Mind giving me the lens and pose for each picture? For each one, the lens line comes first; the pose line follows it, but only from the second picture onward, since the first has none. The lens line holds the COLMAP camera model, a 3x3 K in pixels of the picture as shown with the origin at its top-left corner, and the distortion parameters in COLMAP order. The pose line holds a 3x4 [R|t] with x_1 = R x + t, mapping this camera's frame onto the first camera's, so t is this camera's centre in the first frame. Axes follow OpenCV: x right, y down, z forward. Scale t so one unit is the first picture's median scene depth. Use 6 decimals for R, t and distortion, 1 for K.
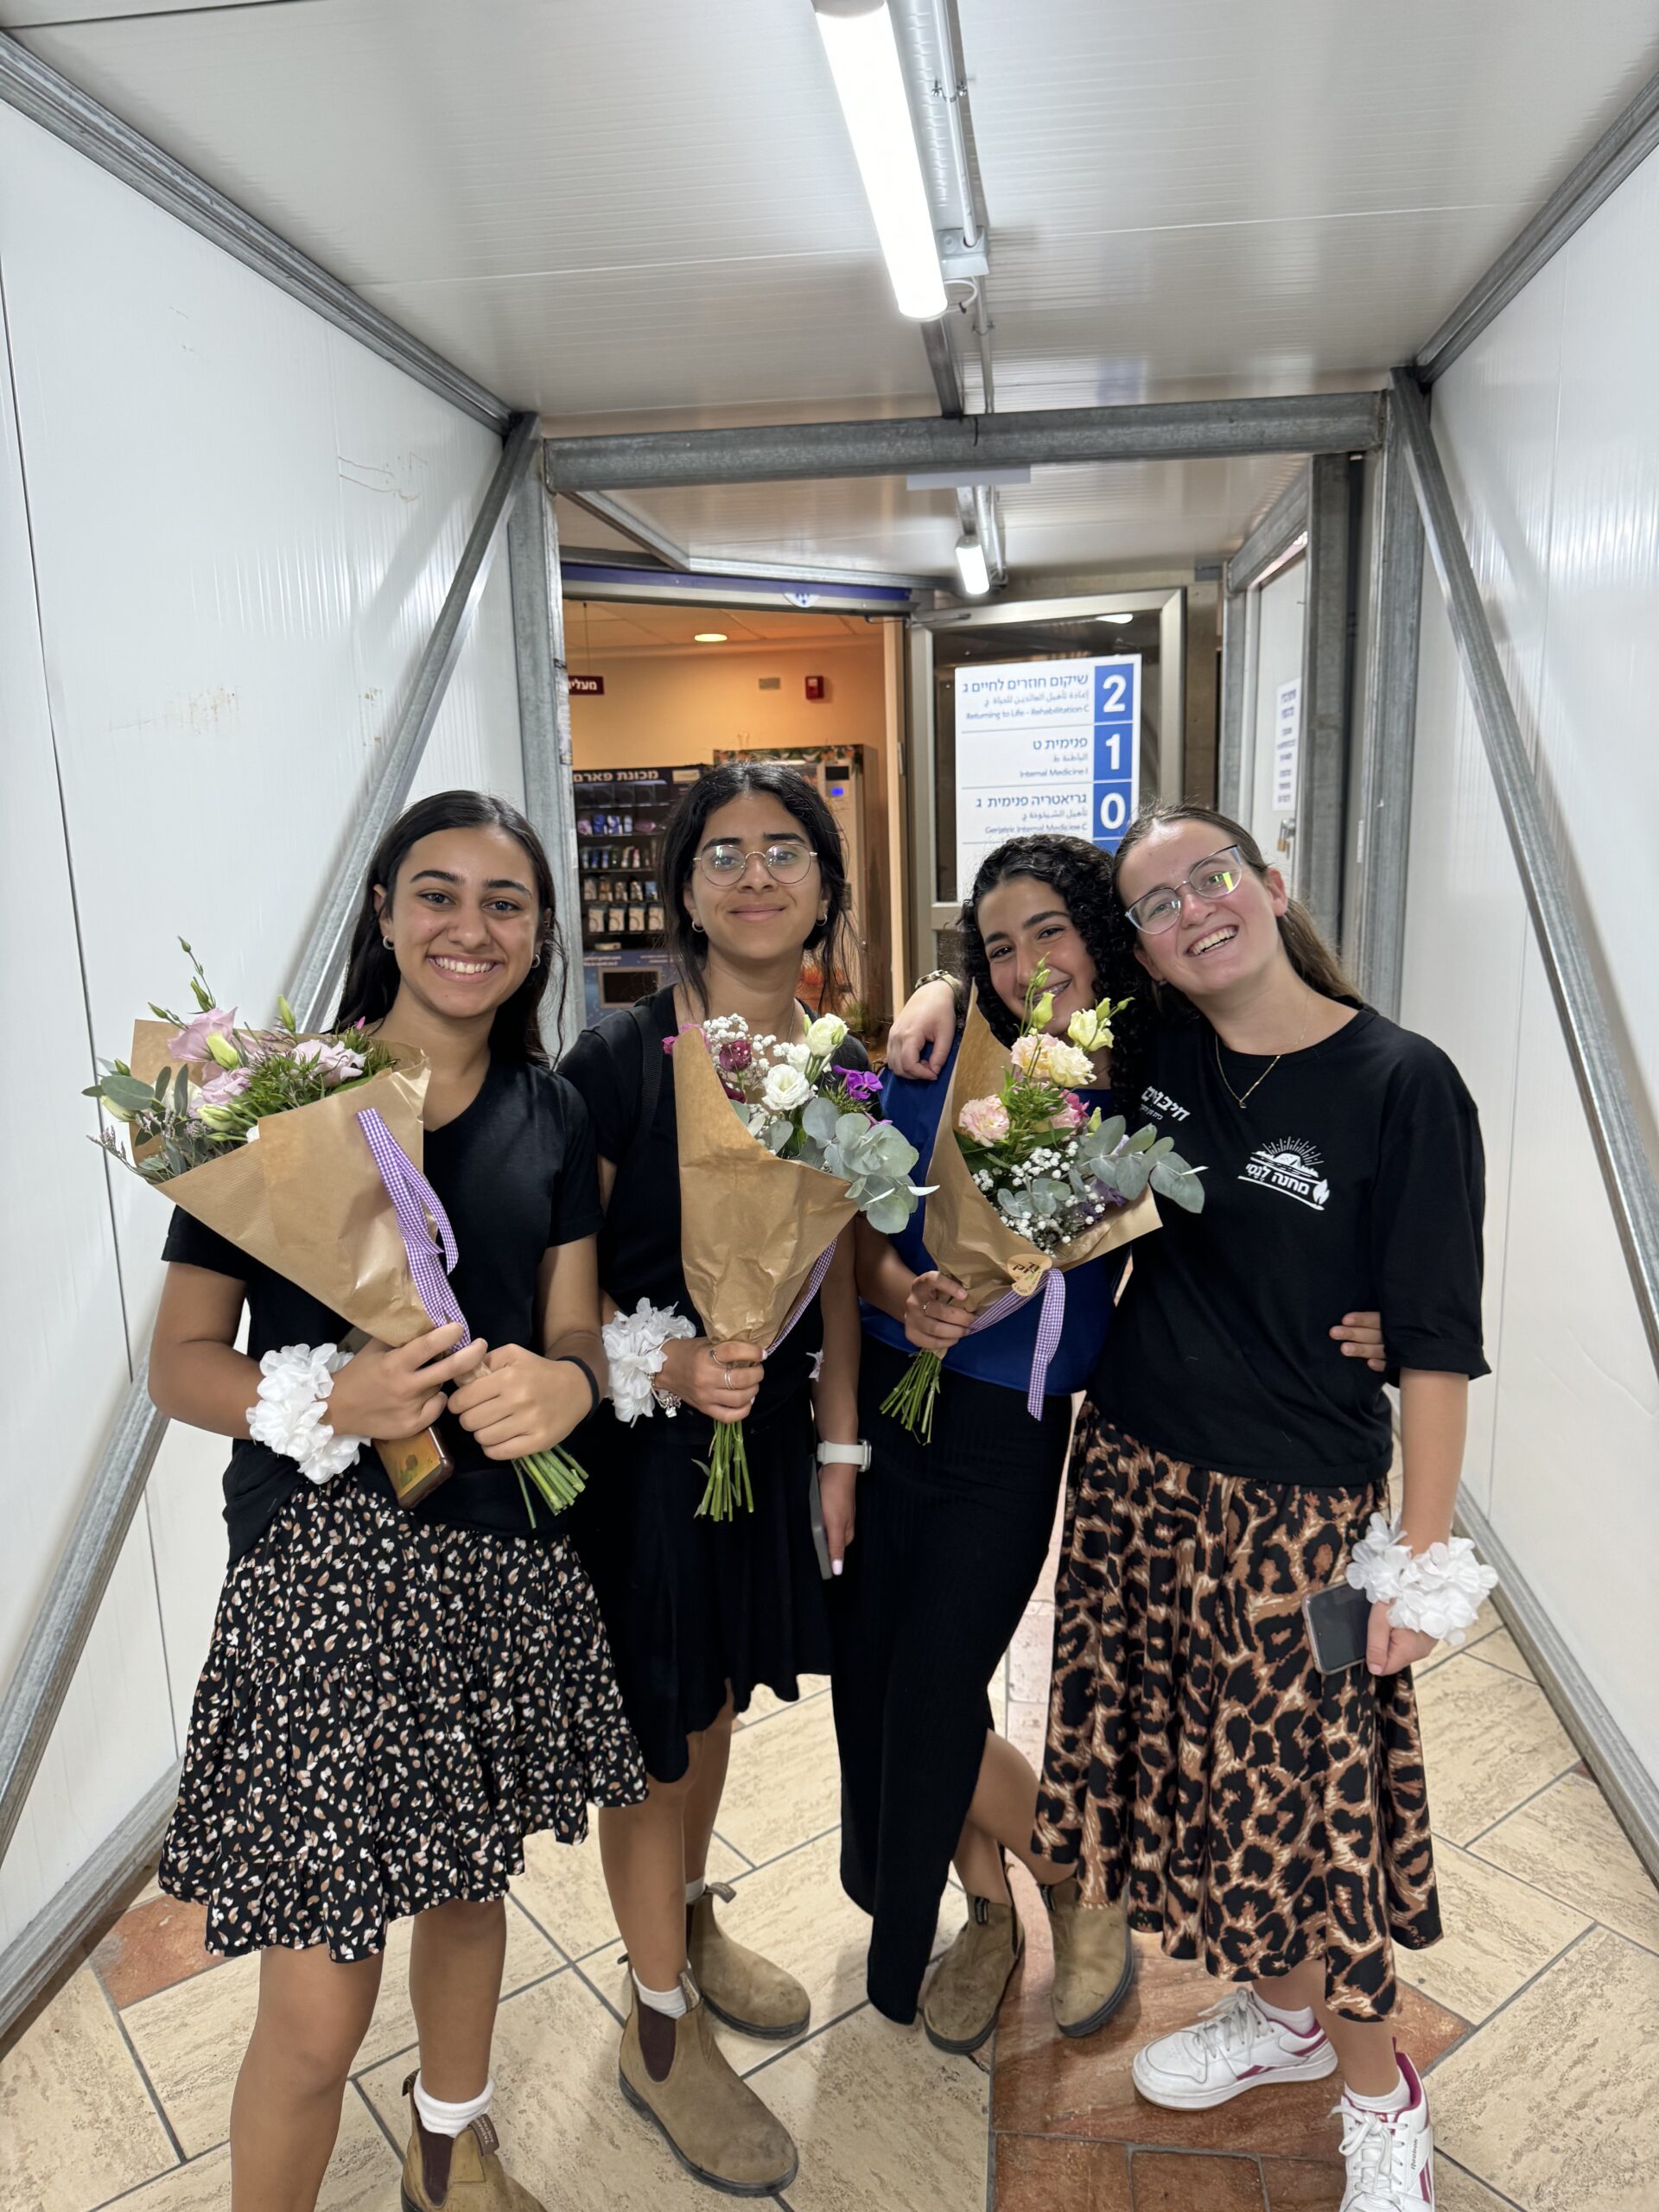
lens RADIAL K [[1581.9, 0, 842.5], [0, 1581.9, 1120.1], [0, 0, 1]] dist [0.078320, -0.021249]
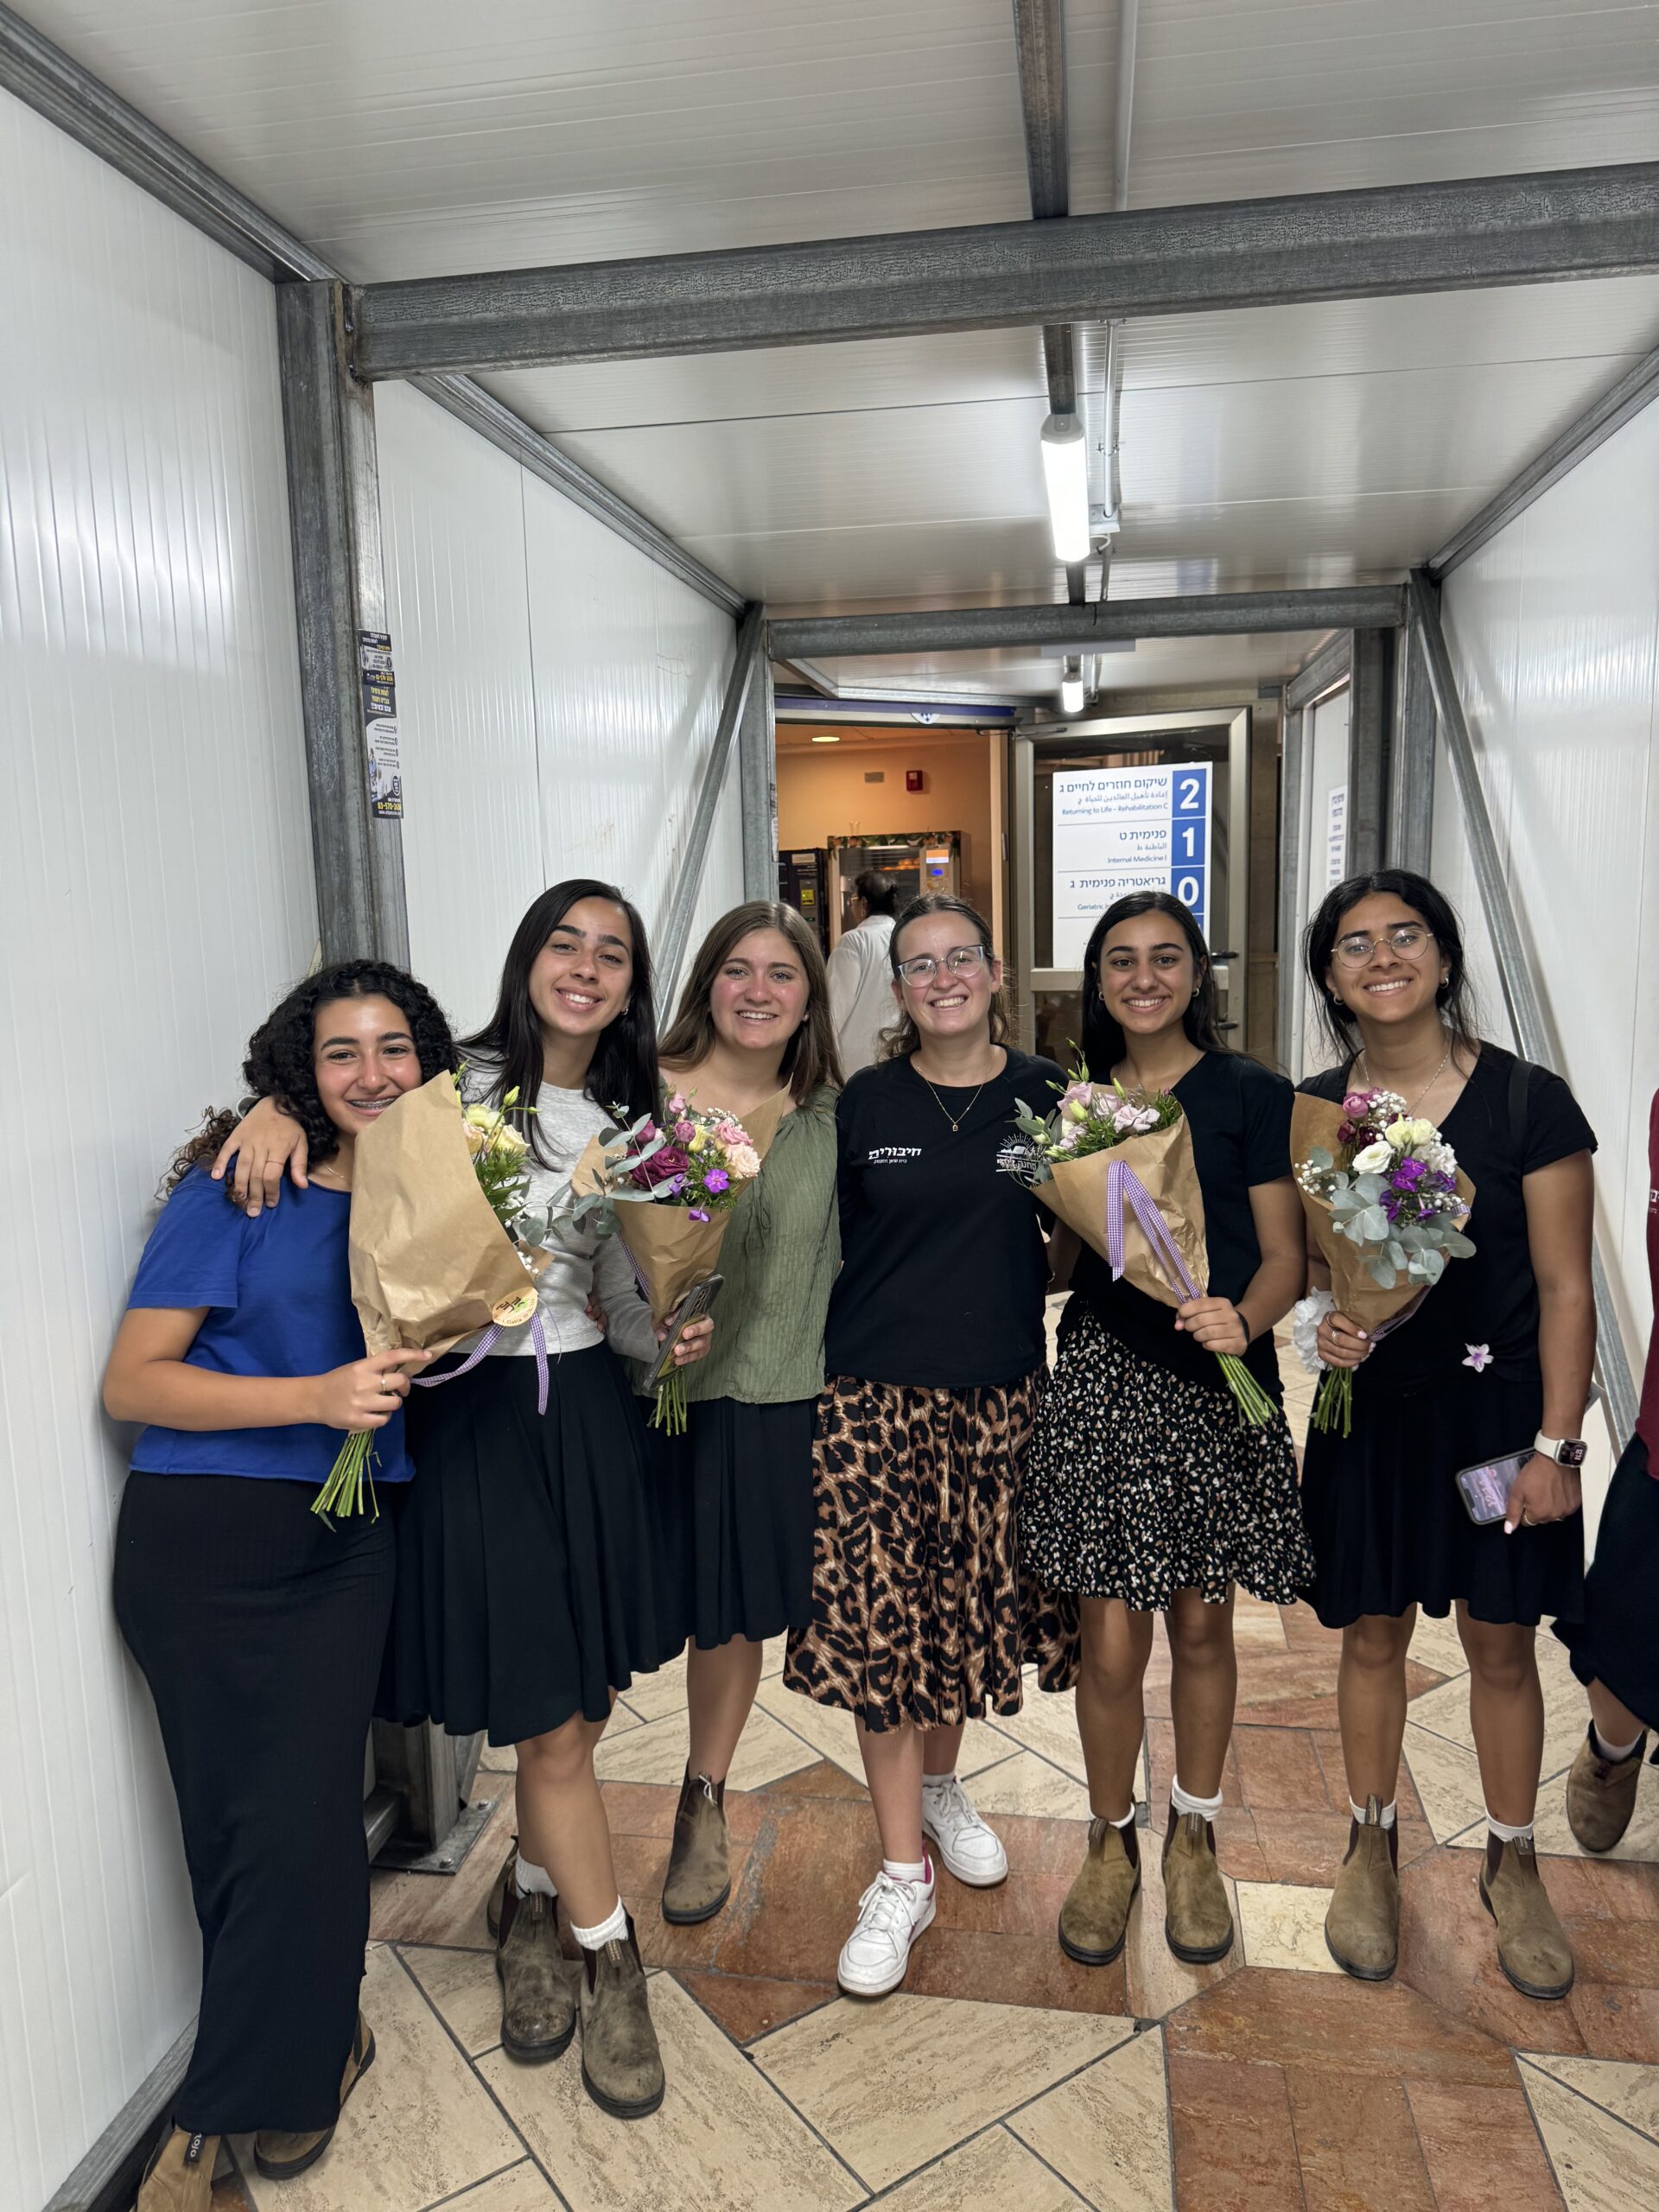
lens RADIAL K [[1581.9, 0, 814.4], [0, 1581.9, 1125.6], [0, 0, 1]] dist [0.078320, -0.021249]
pose [[0.998719, 0.008553, -0.049870, -0.048293], [-0.010569, 0.999132, -0.040294, 0.031329], [0.049483, 0.040770, 0.997943, -0.193935]]
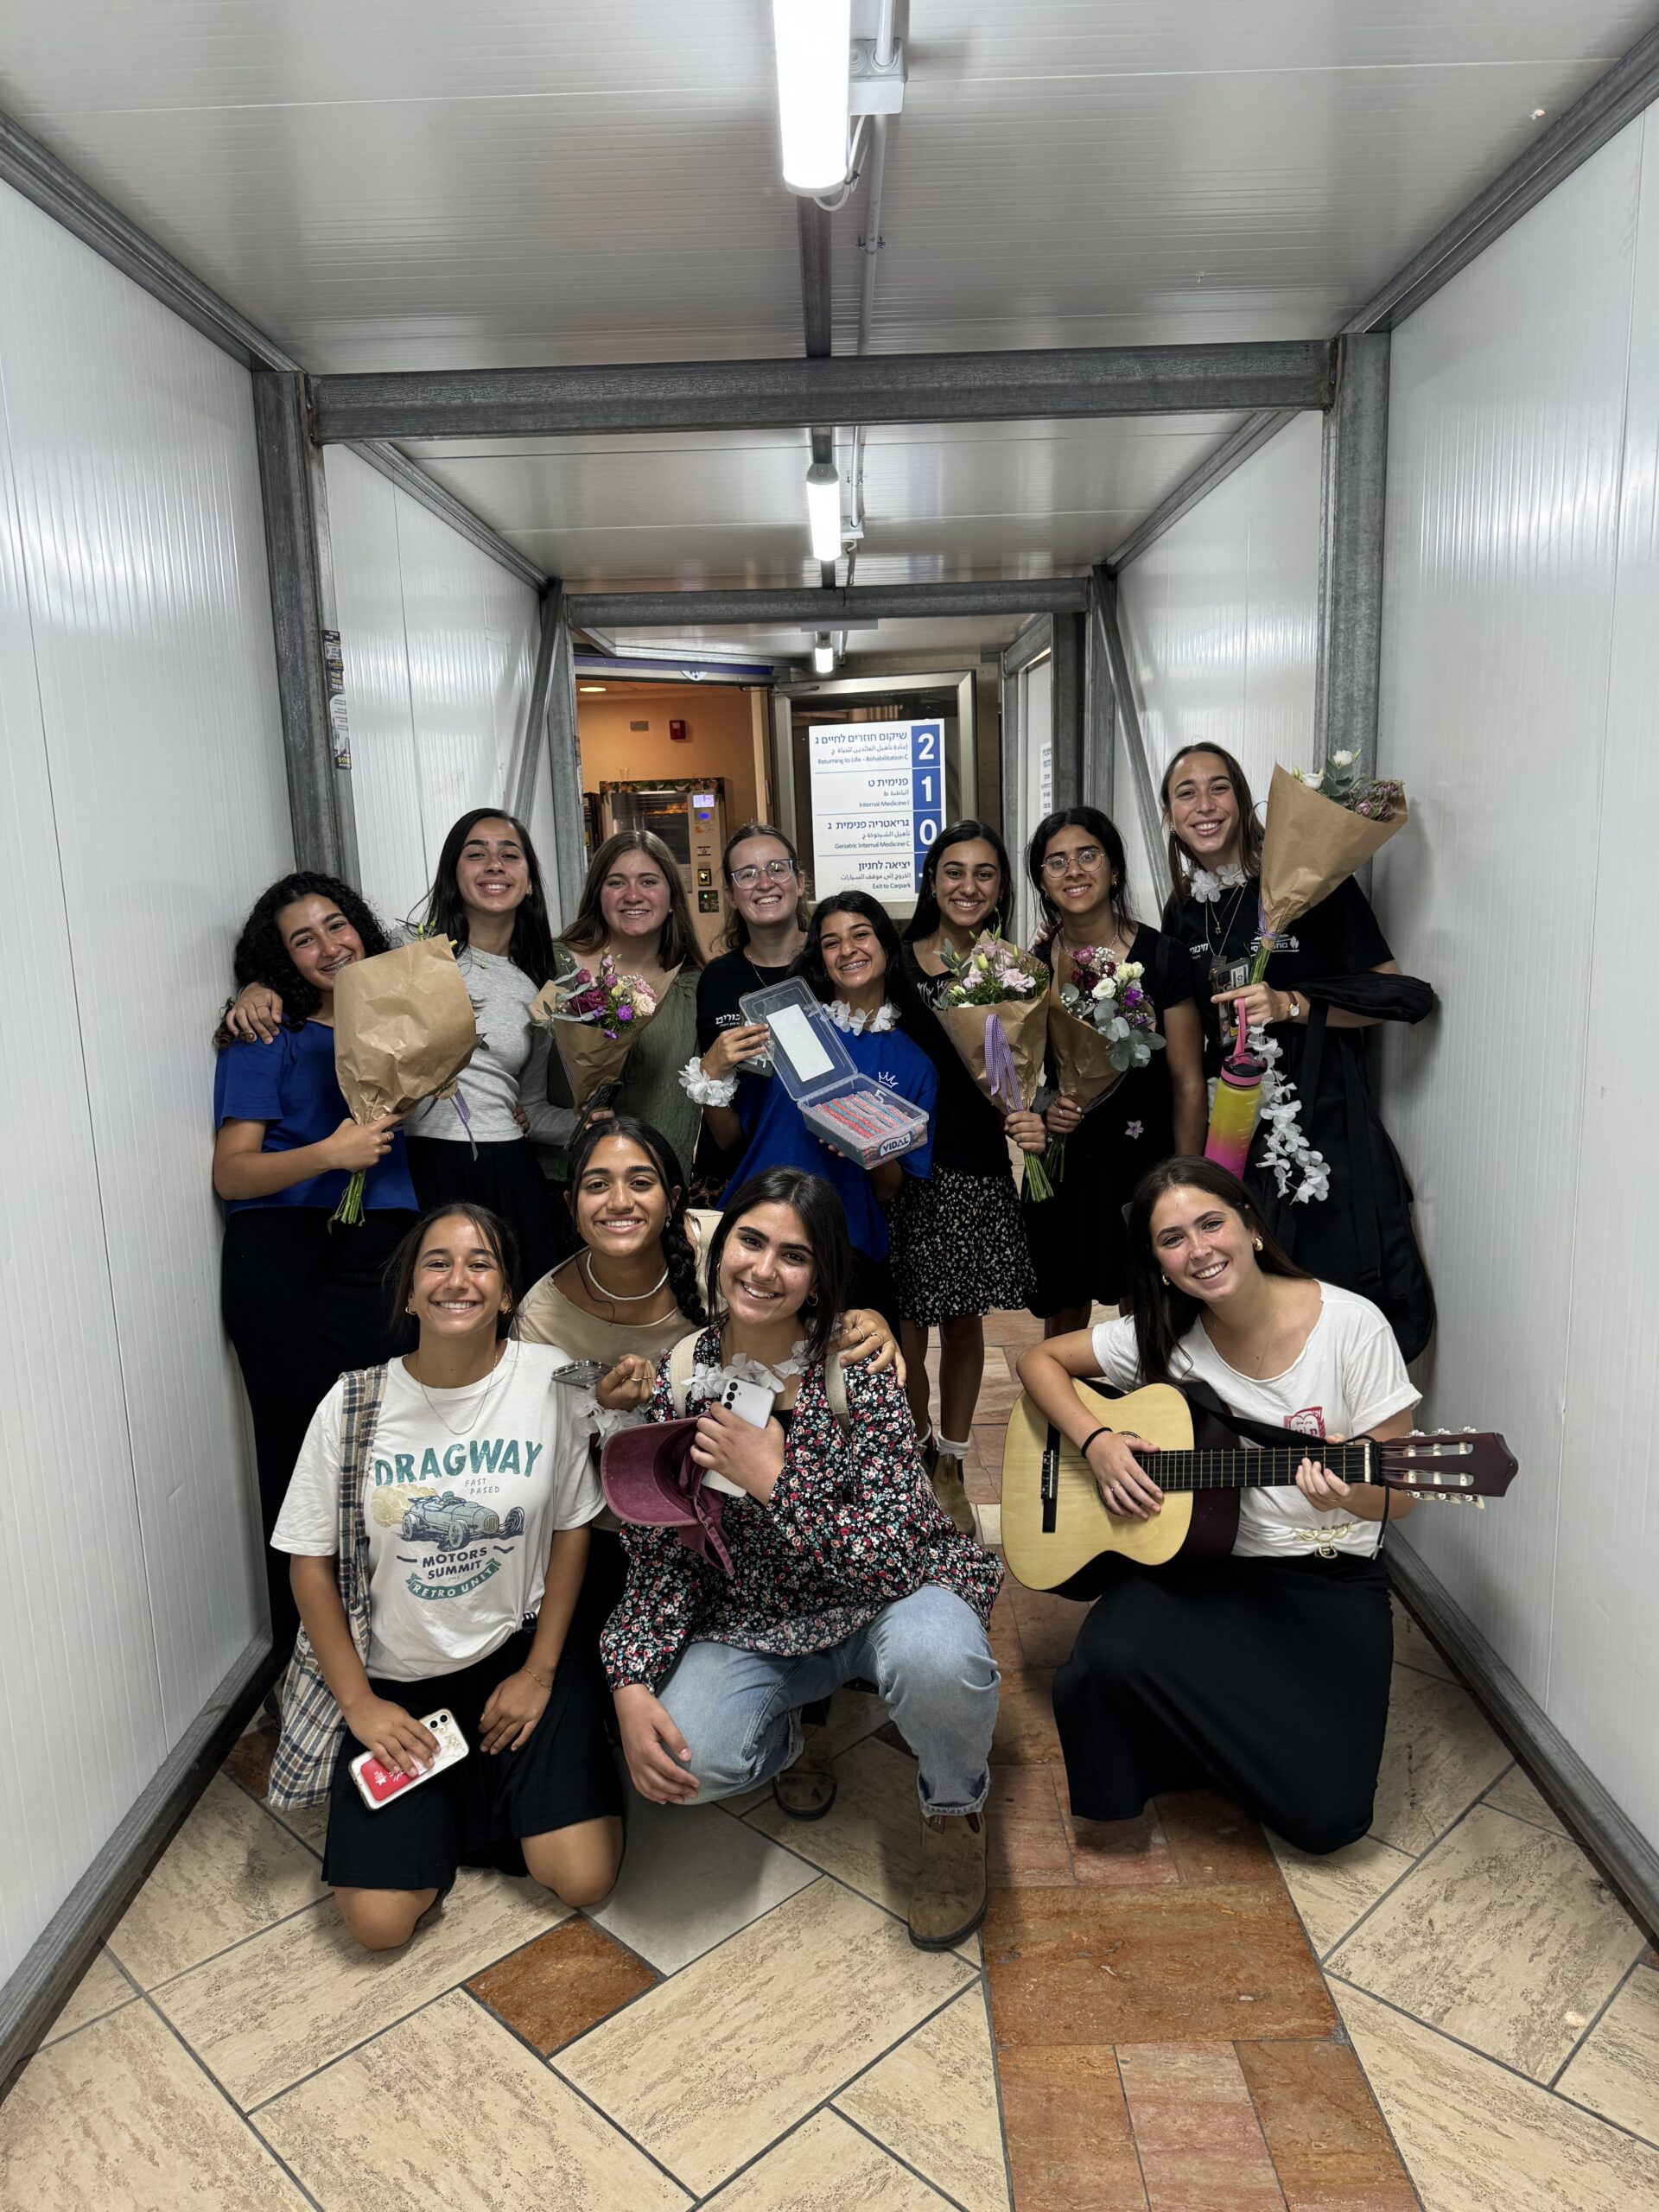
lens RADIAL K [[1581.9, 0, 818.1], [0, 1581.9, 1119.4], [0, 0, 1]] dist [0.078320, -0.021249]
pose [[0.993986, -0.024232, 0.106792, -0.076131], [0.025444, 0.999626, -0.010002, 0.065545], [-0.106509, 0.012659, 0.994231, -0.349024]]
